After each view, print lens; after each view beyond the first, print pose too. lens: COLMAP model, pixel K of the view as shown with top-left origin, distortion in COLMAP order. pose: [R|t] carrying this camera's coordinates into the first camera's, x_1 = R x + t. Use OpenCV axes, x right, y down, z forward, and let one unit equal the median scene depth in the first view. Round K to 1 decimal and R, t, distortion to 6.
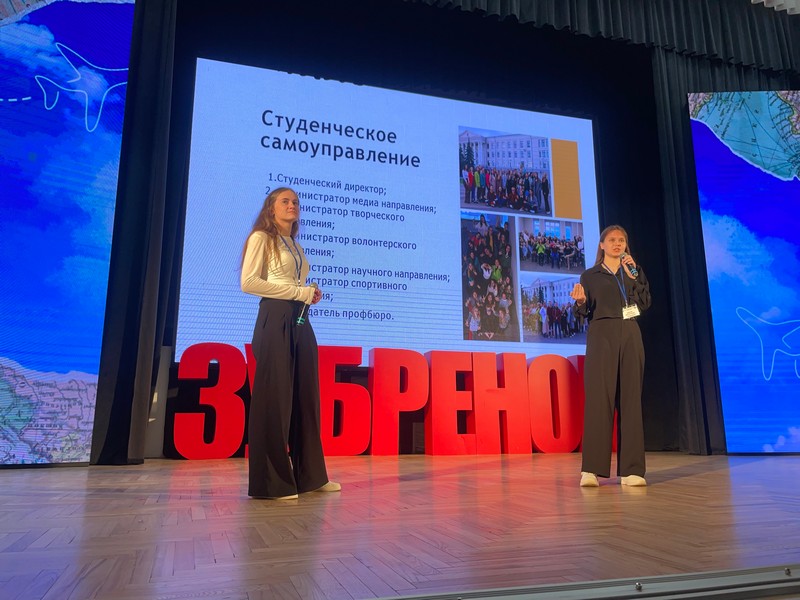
lens RADIAL K [[610.2, 0, 400.0], [0, 610.2, 300.0], [0, 0, 1]] dist [0.086977, -0.117012]
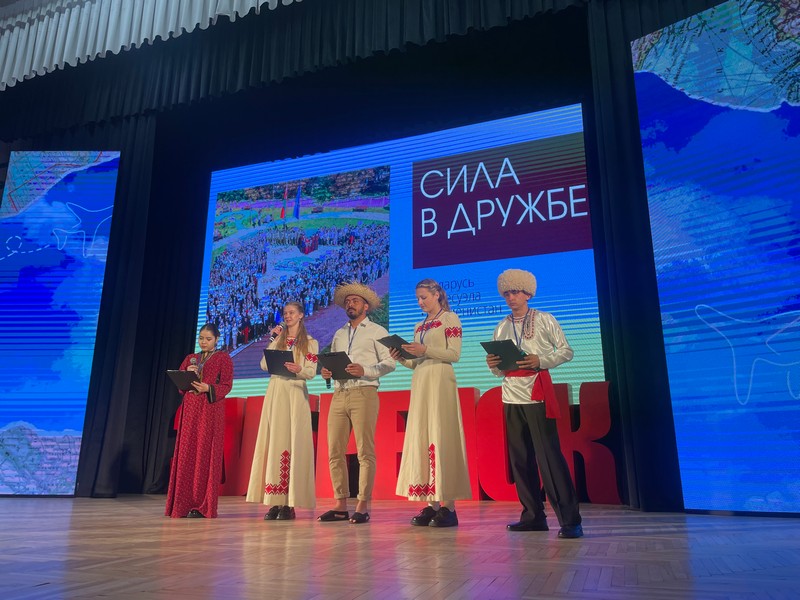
lens RADIAL K [[610.2, 0, 400.0], [0, 610.2, 300.0], [0, 0, 1]] dist [0.086977, -0.117012]
pose [[0.802459, -0.151645, -0.577116, 0.753899], [0.115495, 0.988351, -0.099111, 0.040677], [0.585423, 0.012878, 0.810626, 0.233338]]
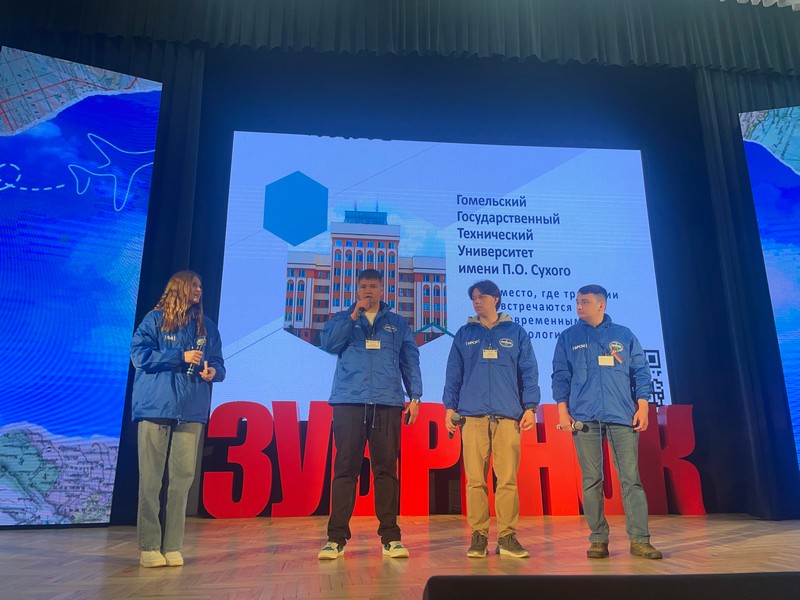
lens RADIAL K [[610.2, 0, 400.0], [0, 610.2, 300.0], [0, 0, 1]] dist [0.086977, -0.117012]
pose [[0.981285, -0.051495, -0.185548, 0.154467], [0.038877, 0.996717, -0.071014, -0.016311], [0.188596, 0.062471, 0.980066, 0.032521]]
